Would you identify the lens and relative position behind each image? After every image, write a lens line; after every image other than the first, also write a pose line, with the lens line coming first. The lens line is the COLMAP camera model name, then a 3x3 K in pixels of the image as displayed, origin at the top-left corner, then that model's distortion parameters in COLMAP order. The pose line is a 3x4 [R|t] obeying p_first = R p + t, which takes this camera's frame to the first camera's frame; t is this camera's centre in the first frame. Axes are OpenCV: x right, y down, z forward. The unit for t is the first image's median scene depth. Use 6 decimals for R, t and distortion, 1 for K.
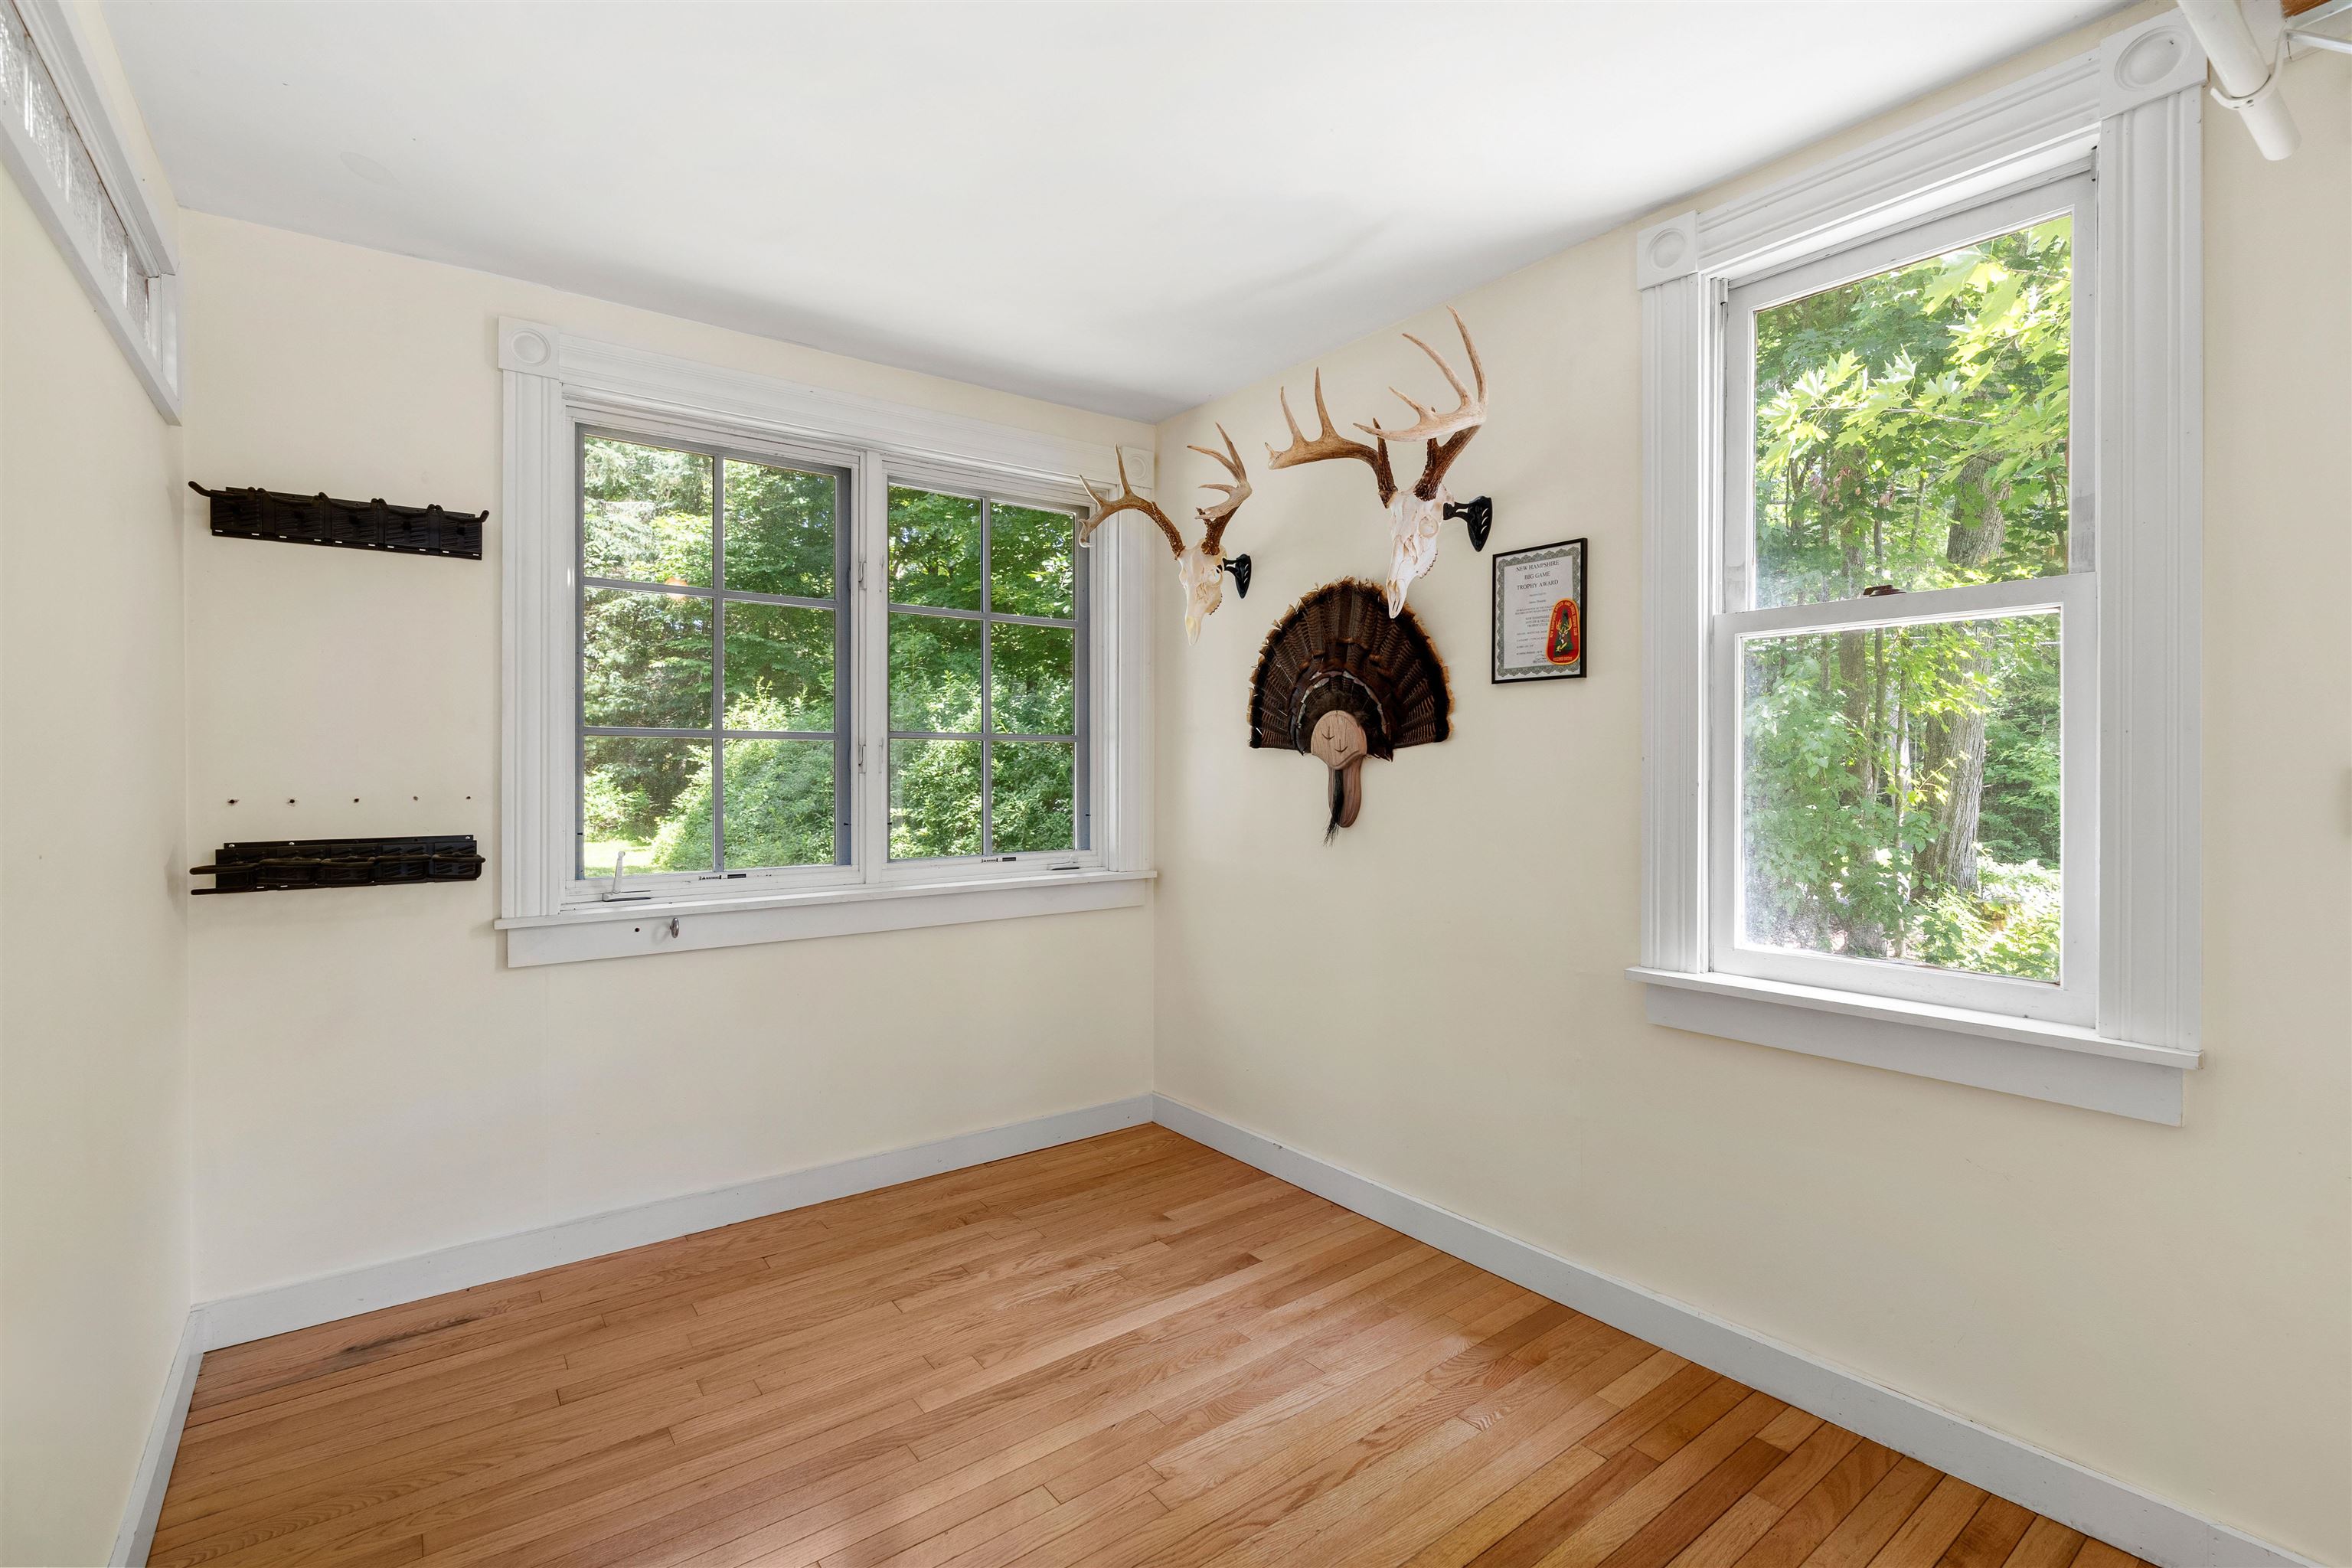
lens RADIAL K [[1065.2, 0, 1180.2], [0, 1065.2, 774.3], [0, 0, 1]] dist [-0.011303, 0.003701]
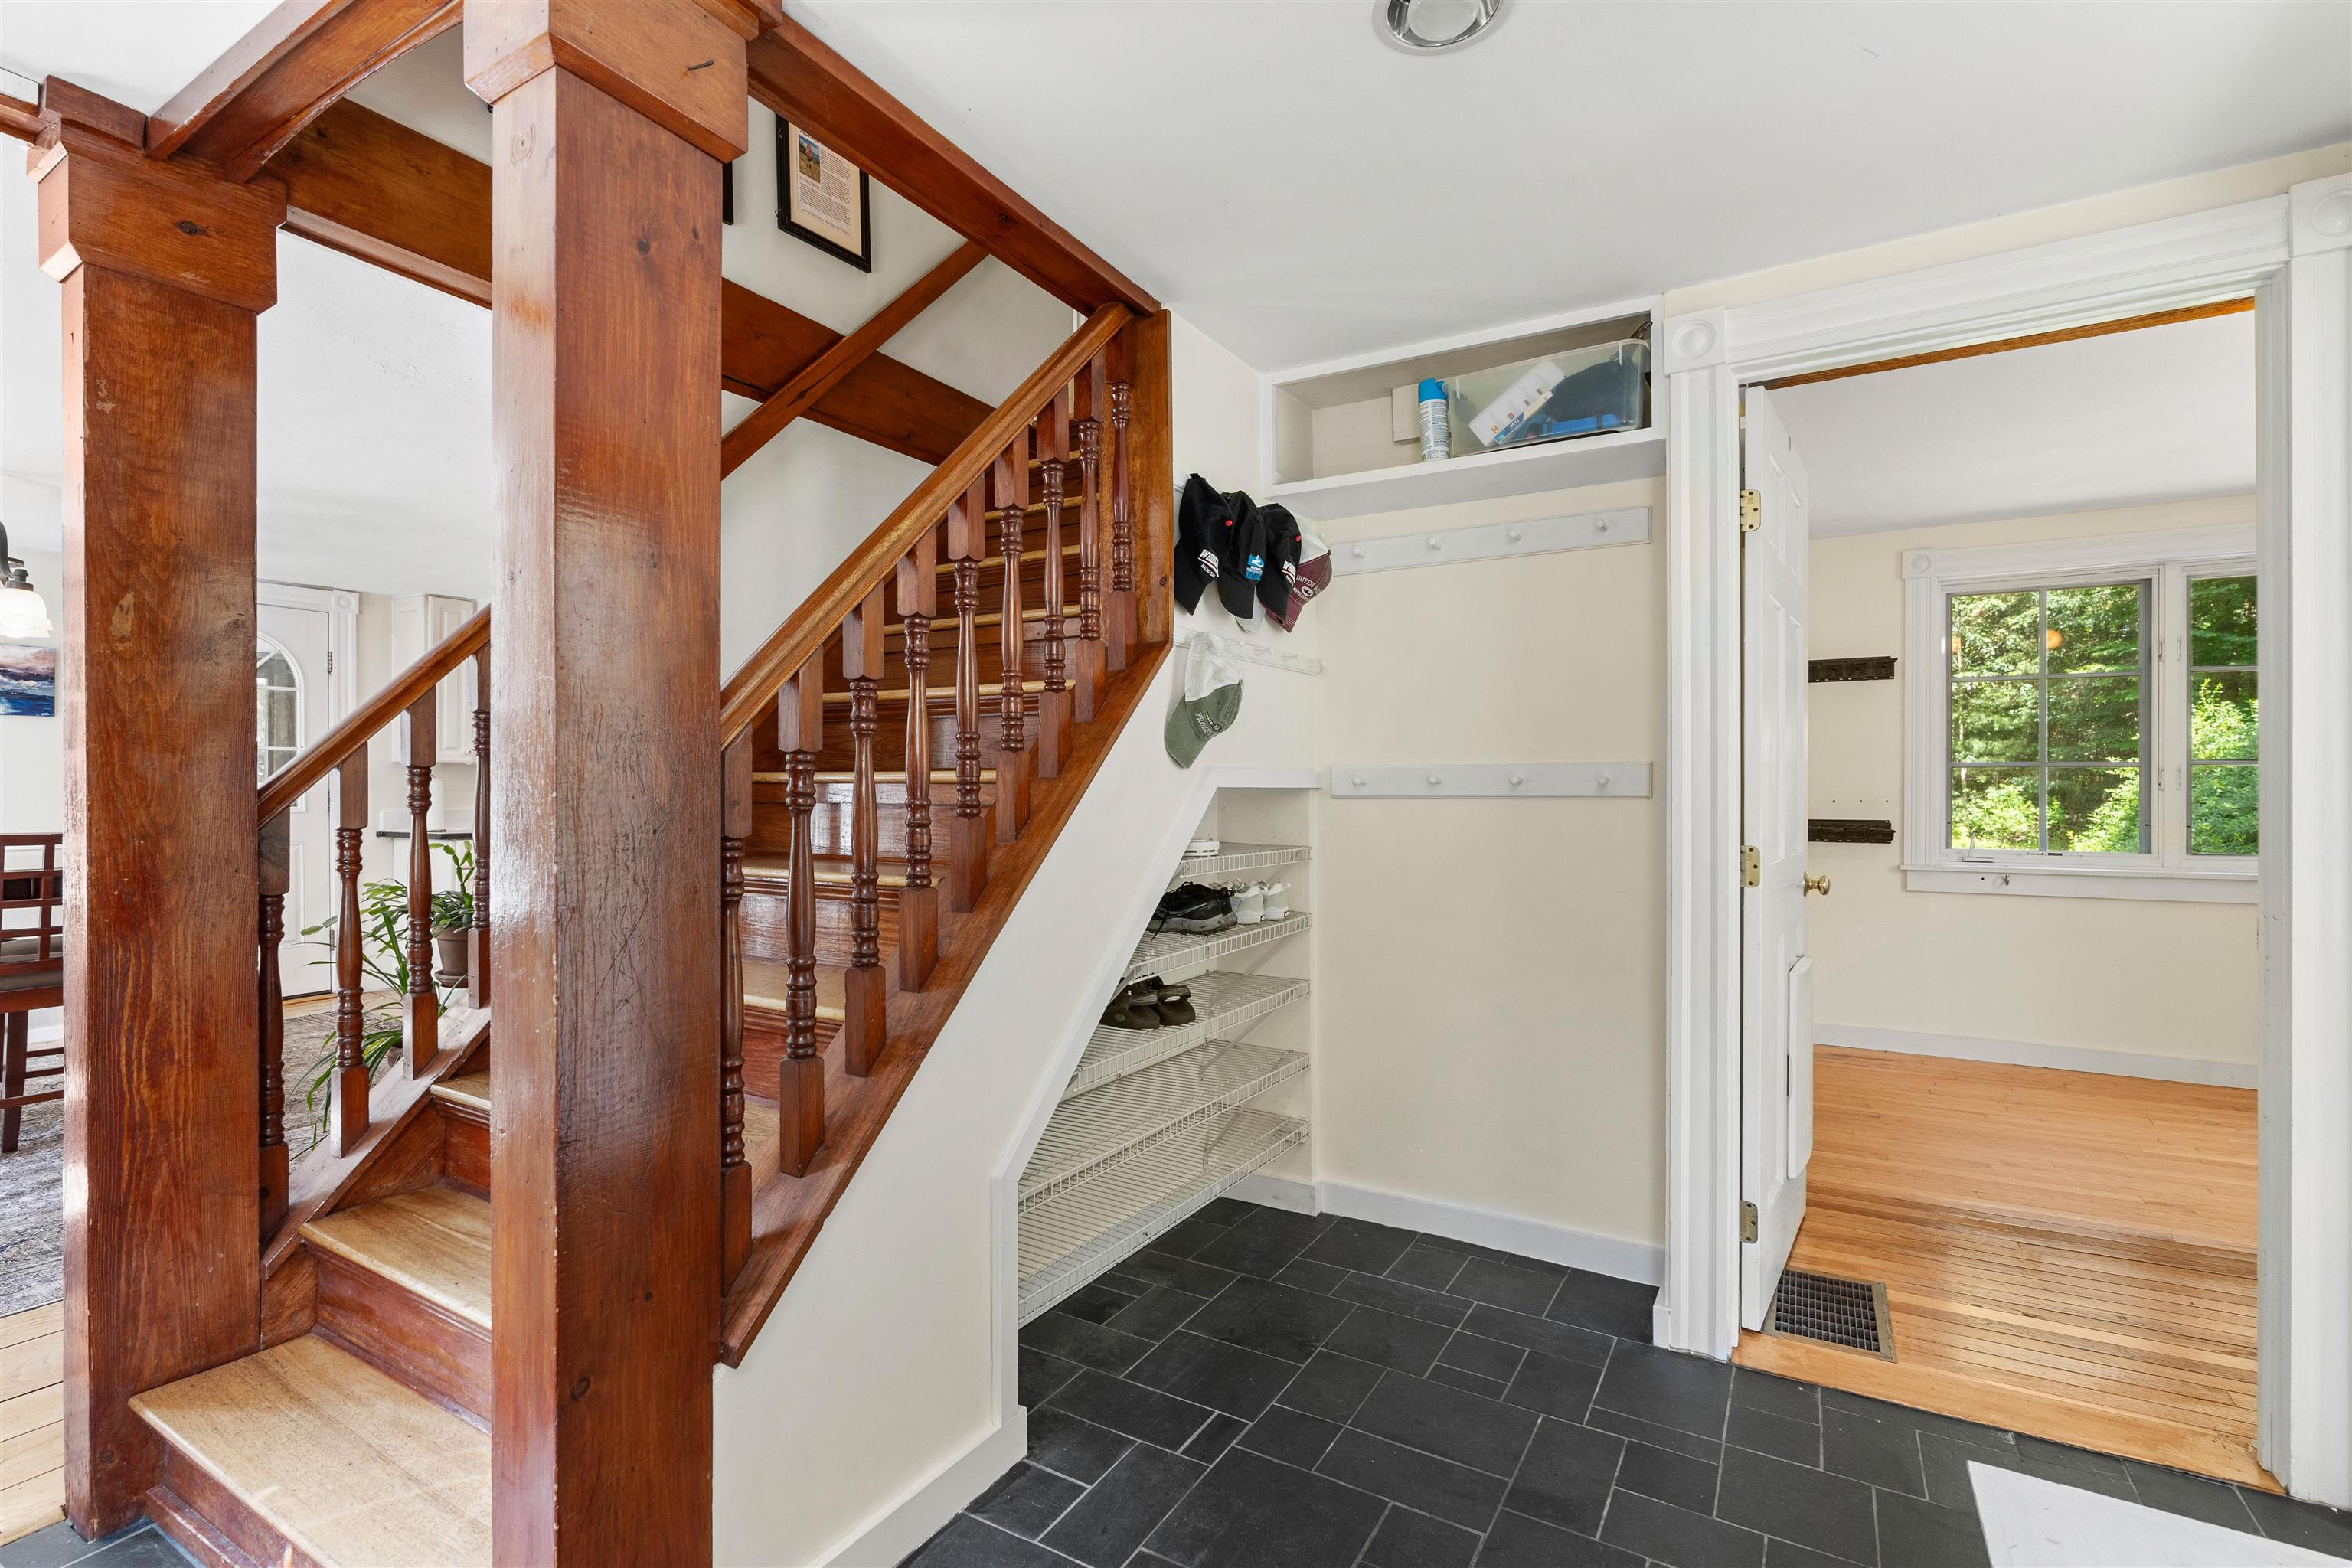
lens RADIAL K [[1065.2, 0, 1175.3], [0, 1065.2, 782.5], [0, 0, 1]] dist [-0.011303, 0.003701]
pose [[0.385269, 0.001143, -0.922804, 0.499300], [-0.004240, 0.999991, -0.000532, -0.004596], [0.922795, 0.004118, 0.385270, -0.766578]]
